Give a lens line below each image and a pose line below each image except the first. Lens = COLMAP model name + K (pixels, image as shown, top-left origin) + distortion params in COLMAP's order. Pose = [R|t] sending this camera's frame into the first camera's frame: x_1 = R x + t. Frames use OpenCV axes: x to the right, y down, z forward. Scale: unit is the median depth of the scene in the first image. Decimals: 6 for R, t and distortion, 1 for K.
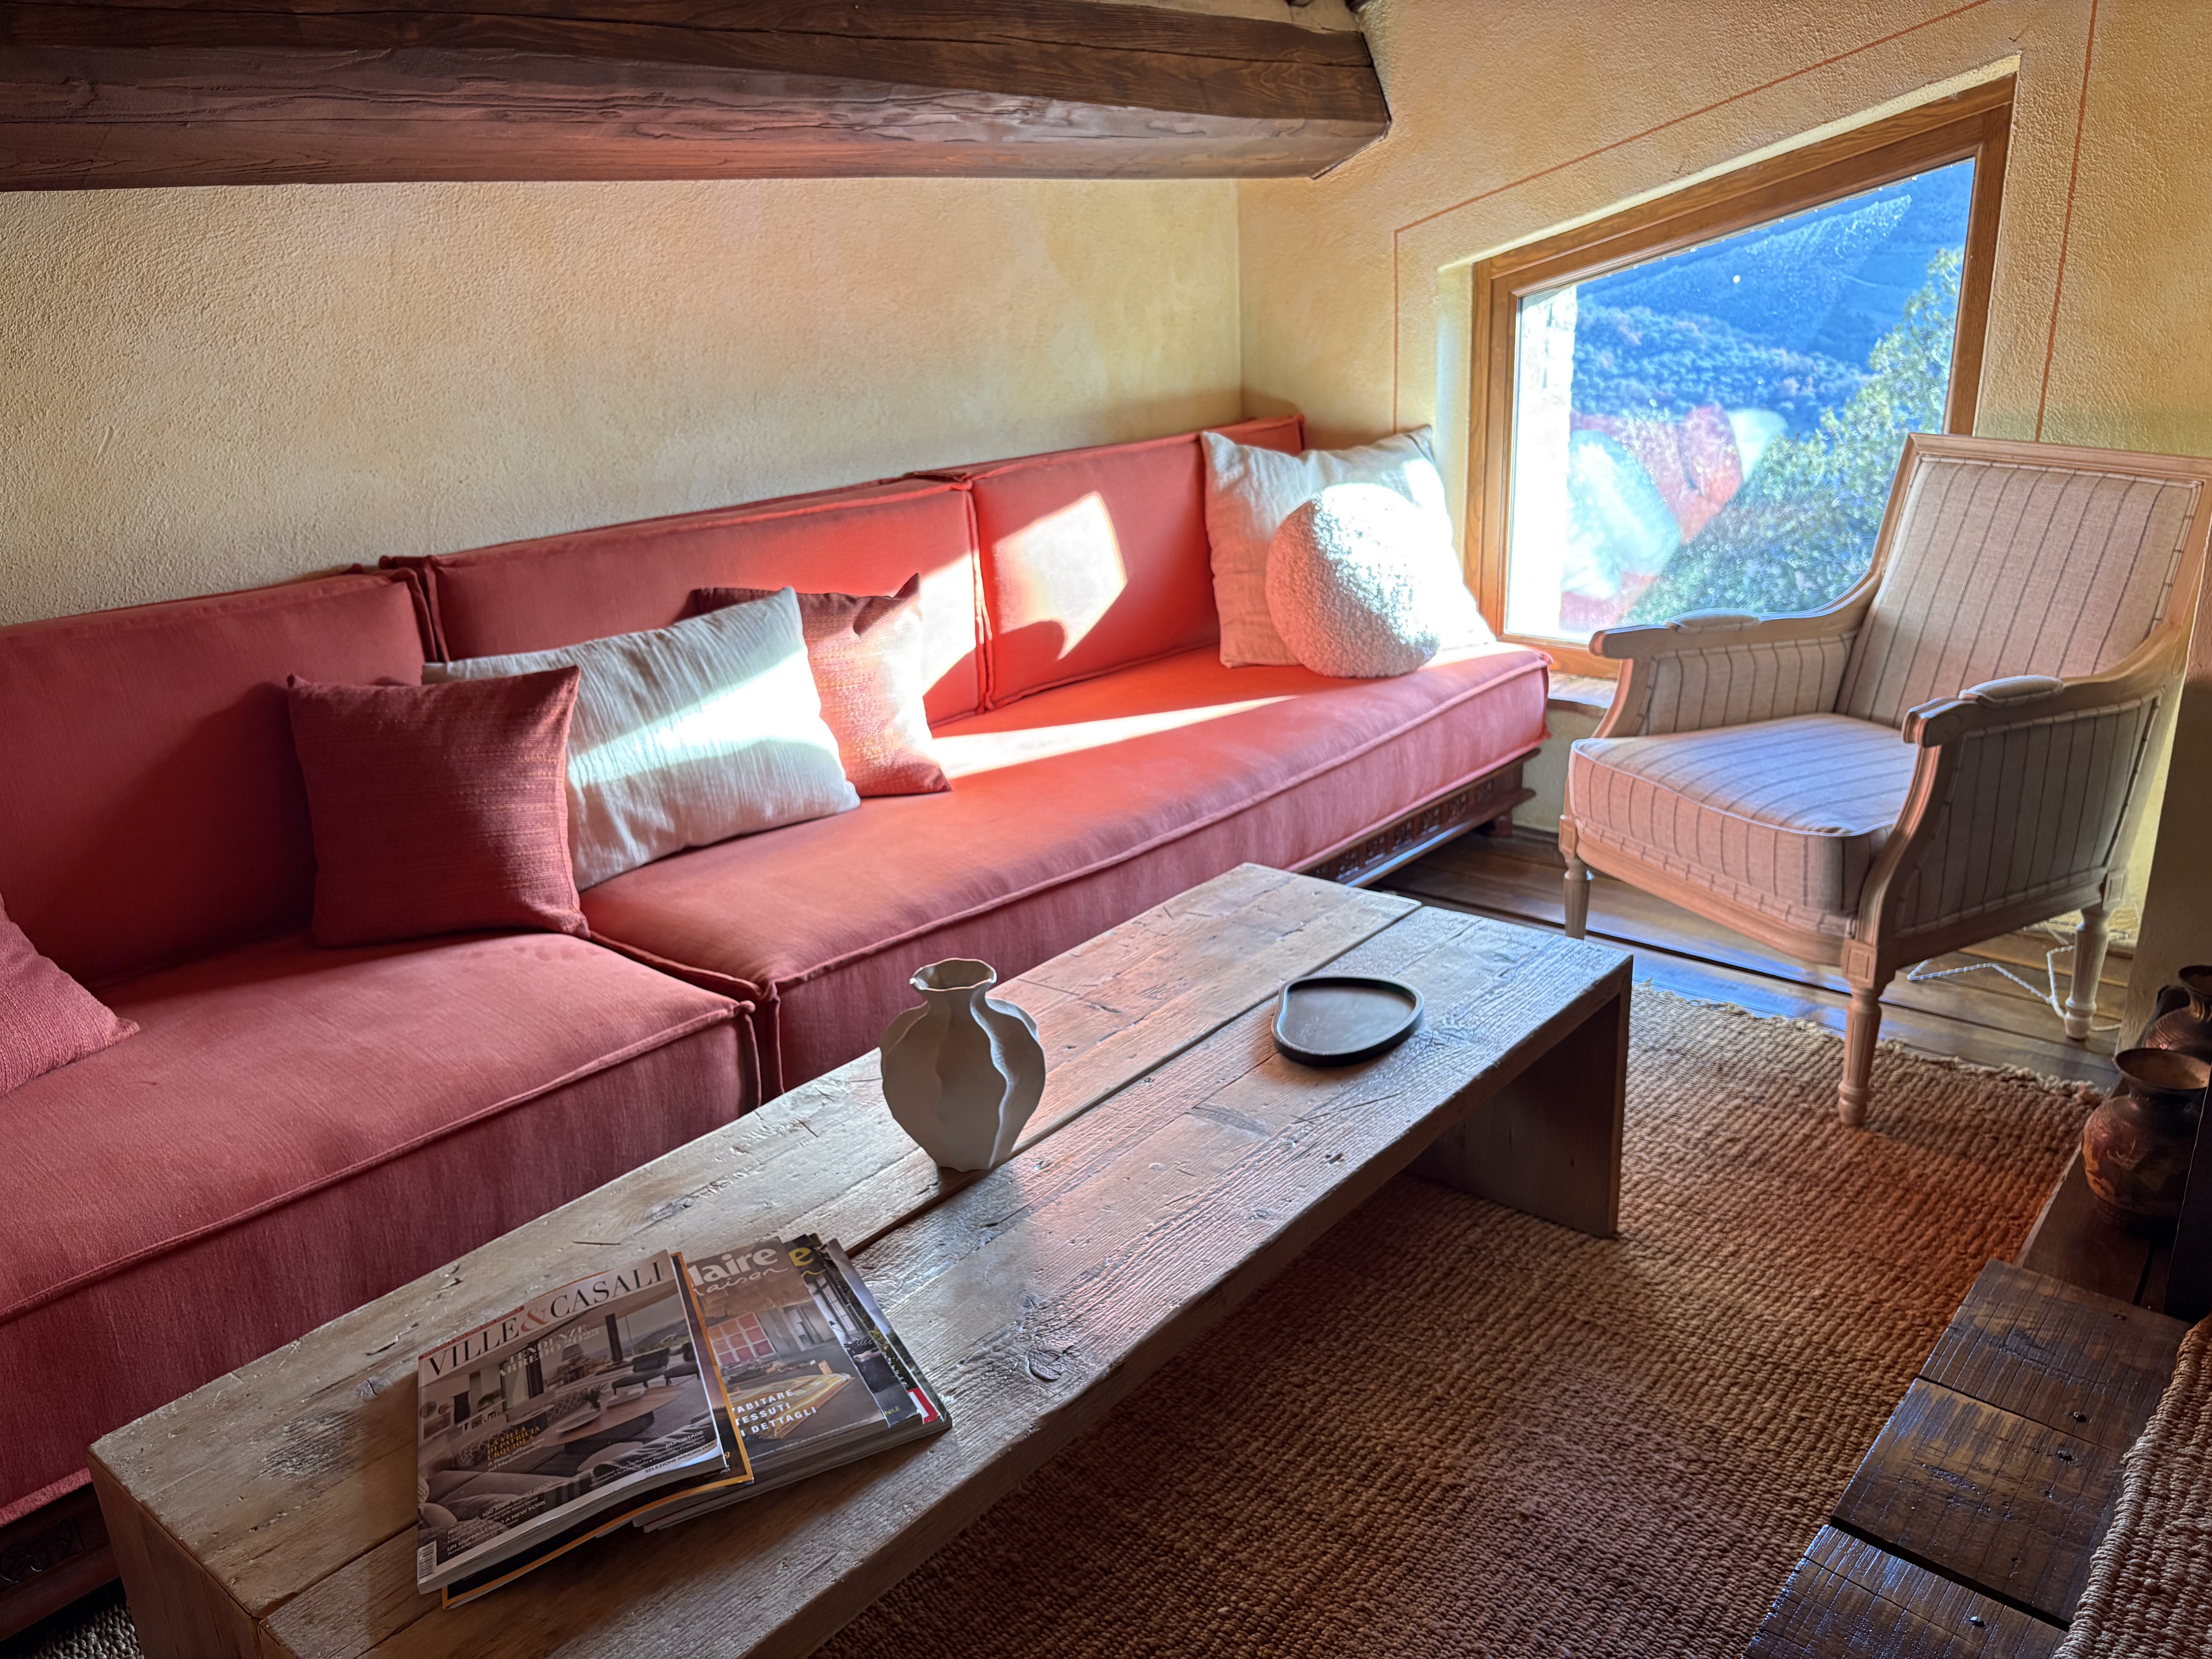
lens RADIAL K [[1671.6, 0, 1109.7], [0, 1671.6, 845.6], [0, 0, 1]] dist [0.042615, -0.048444]
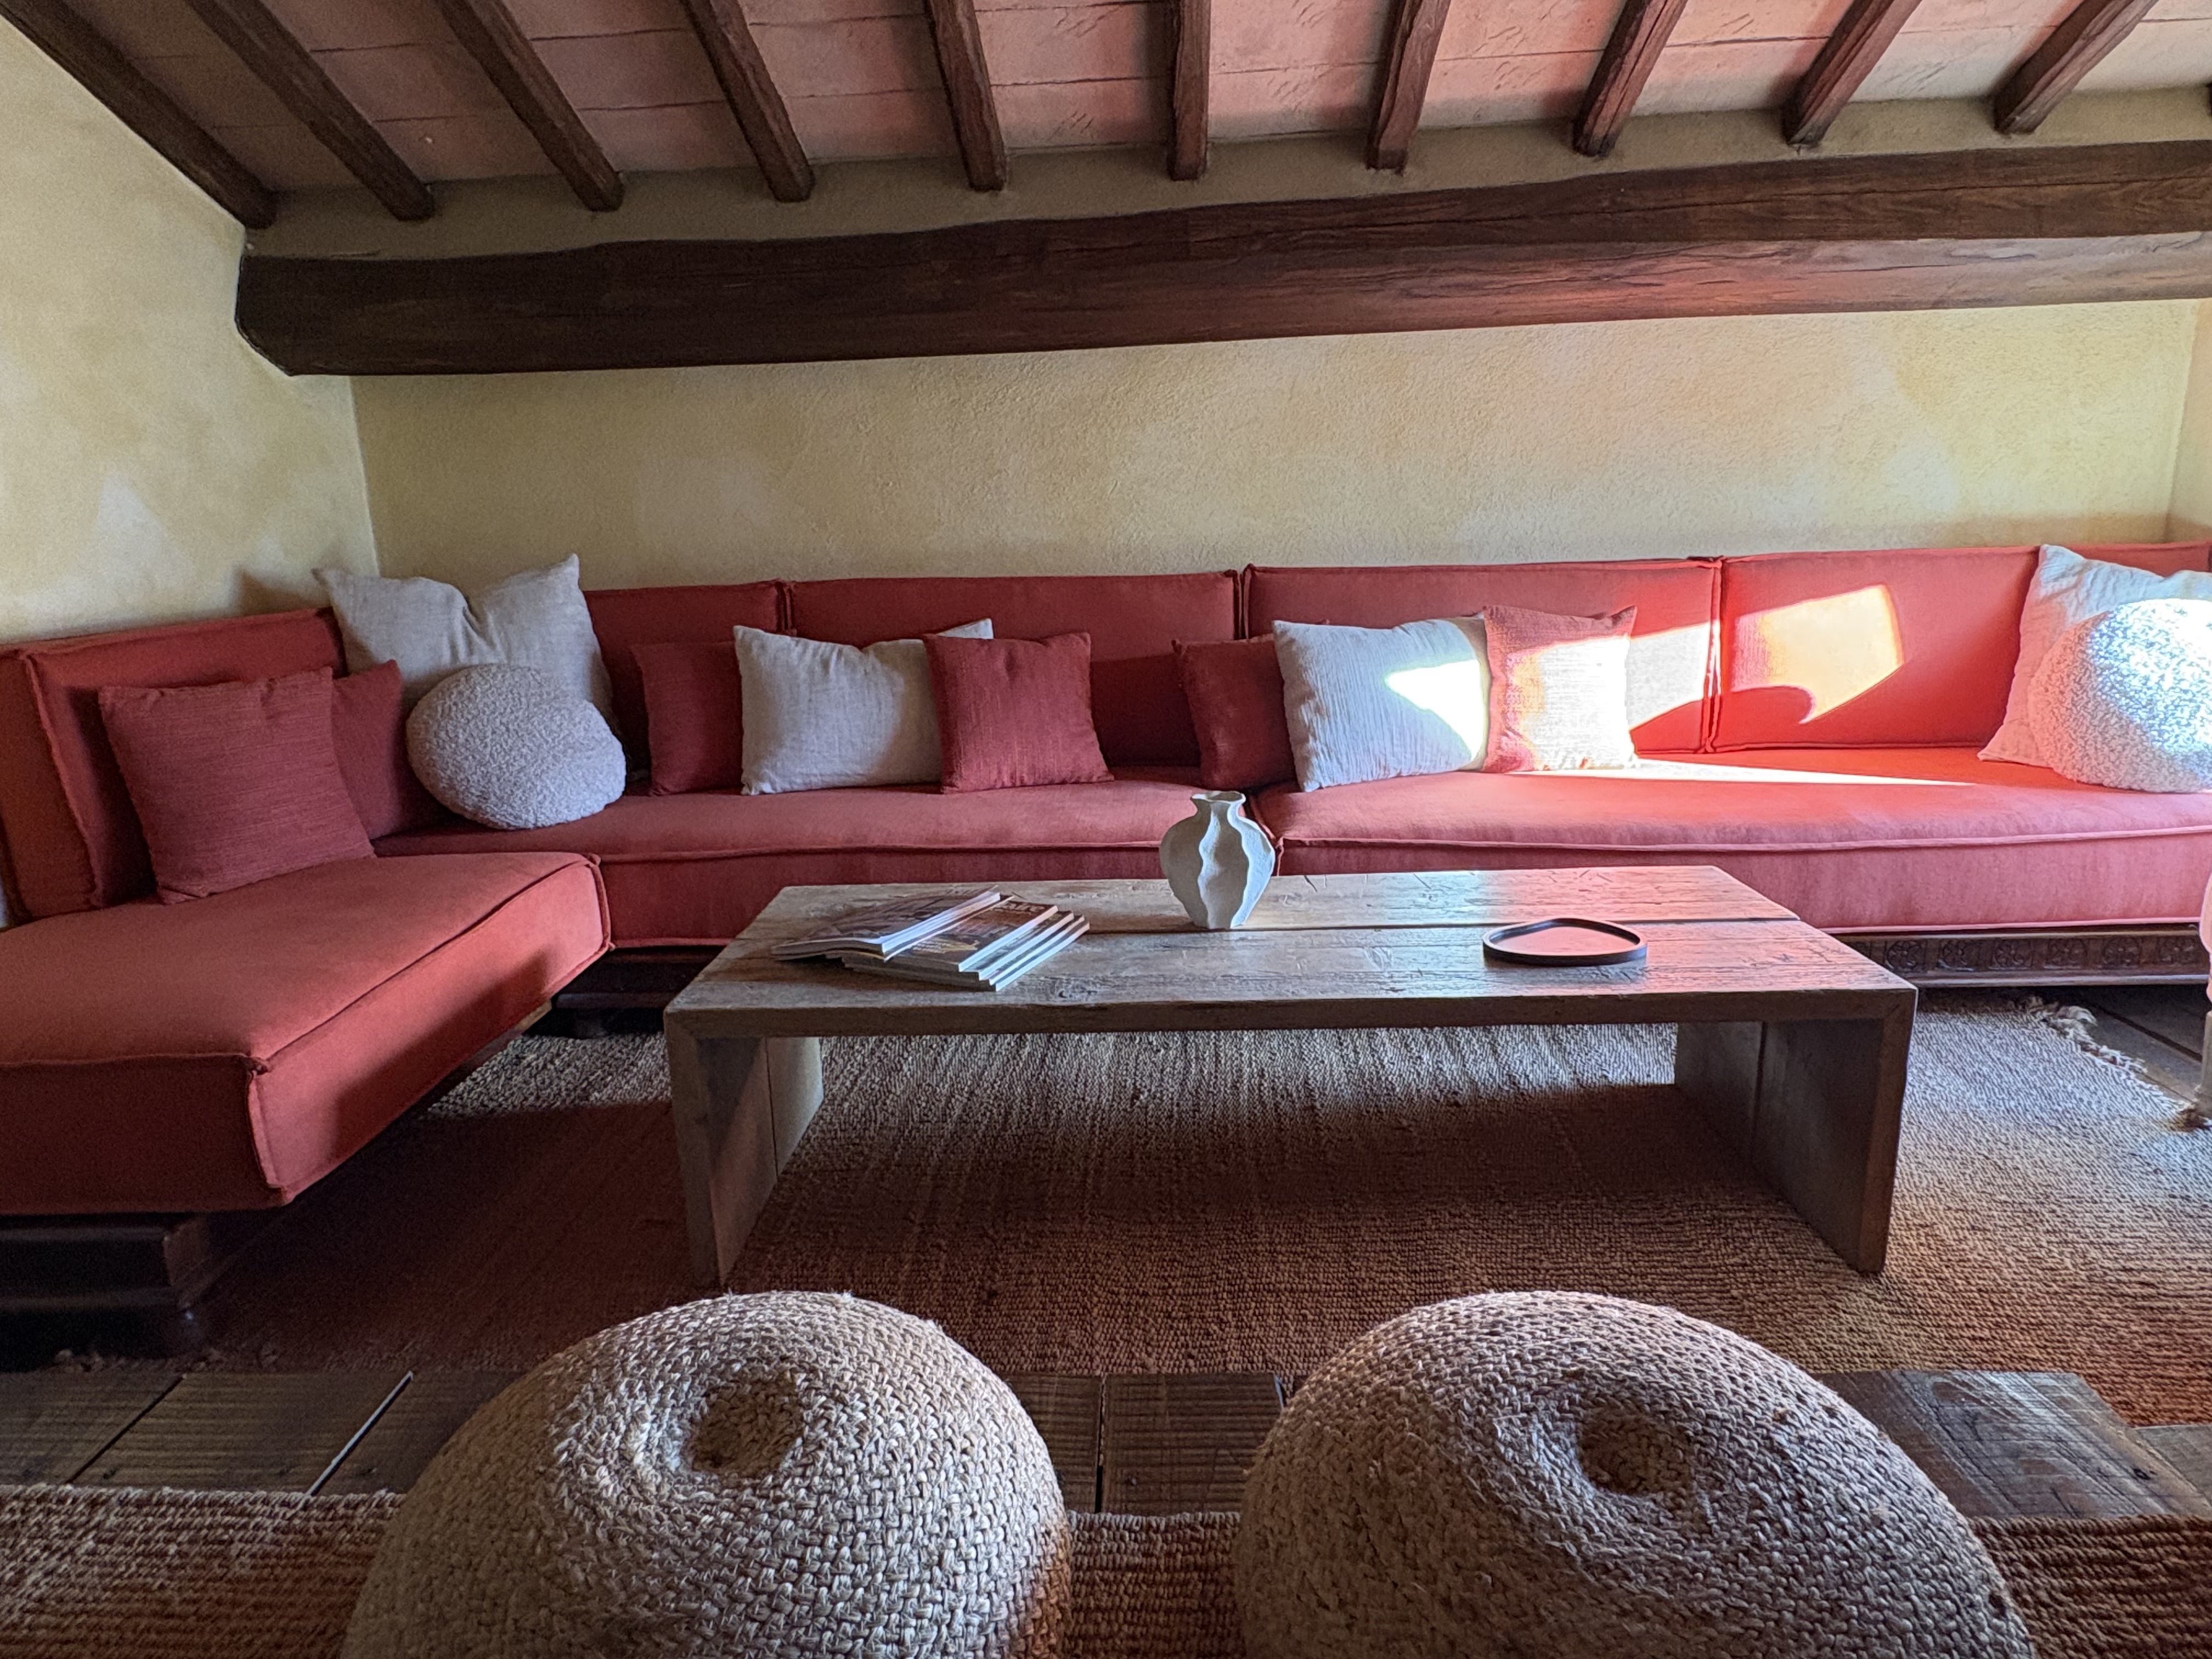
lens RADIAL K [[1267.2, 0, 1097.6], [0, 1267.2, 842.1], [0, 0, 1]] dist [-0.000877, -0.000172]
pose [[0.618894, 0.213866, -0.755799, 0.449314], [-0.257335, 0.964322, 0.062149, 0.046596], [0.742125, 0.156030, 0.651848, 0.108549]]
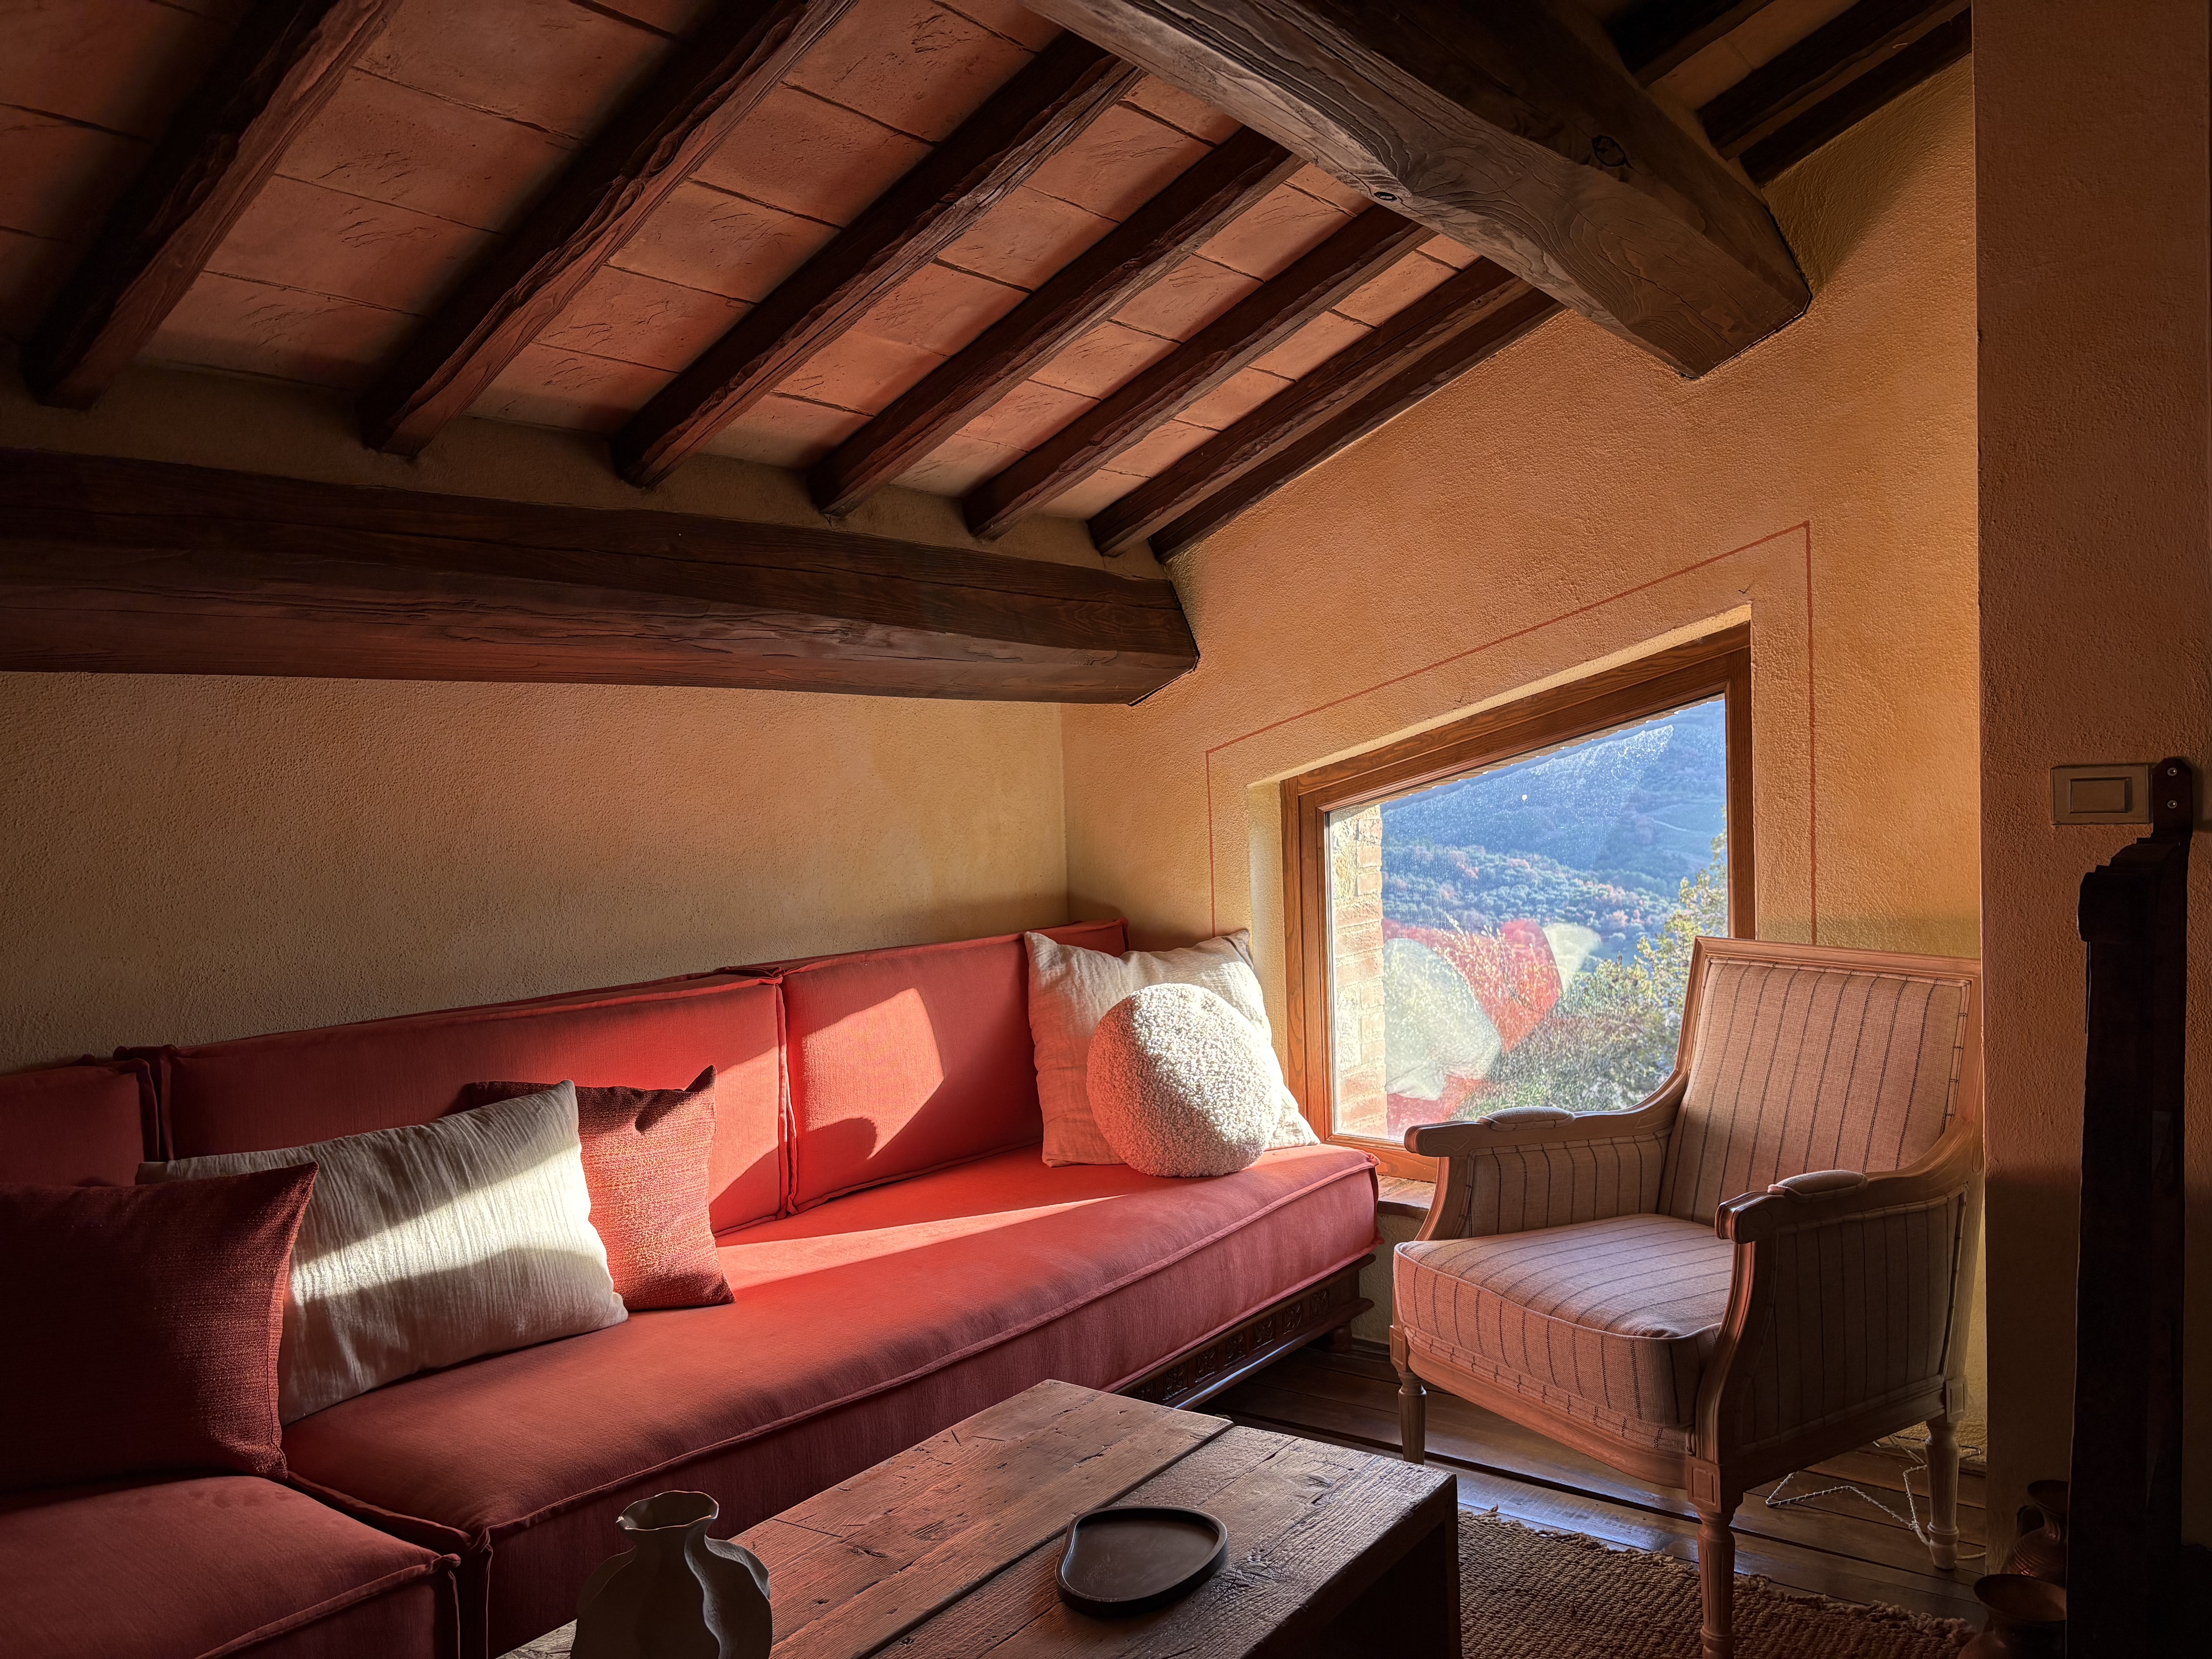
lens RADIAL K [[1671.6, 0, 1113.6], [0, 1671.6, 845.0], [0, 0, 1]] dist [0.042615, -0.048444]
pose [[0.996799, 0.012476, 0.078968, 0.039031], [0.011947, 0.953413, -0.301433, 0.008904], [-0.079049, 0.301411, 0.950212, 0.032895]]
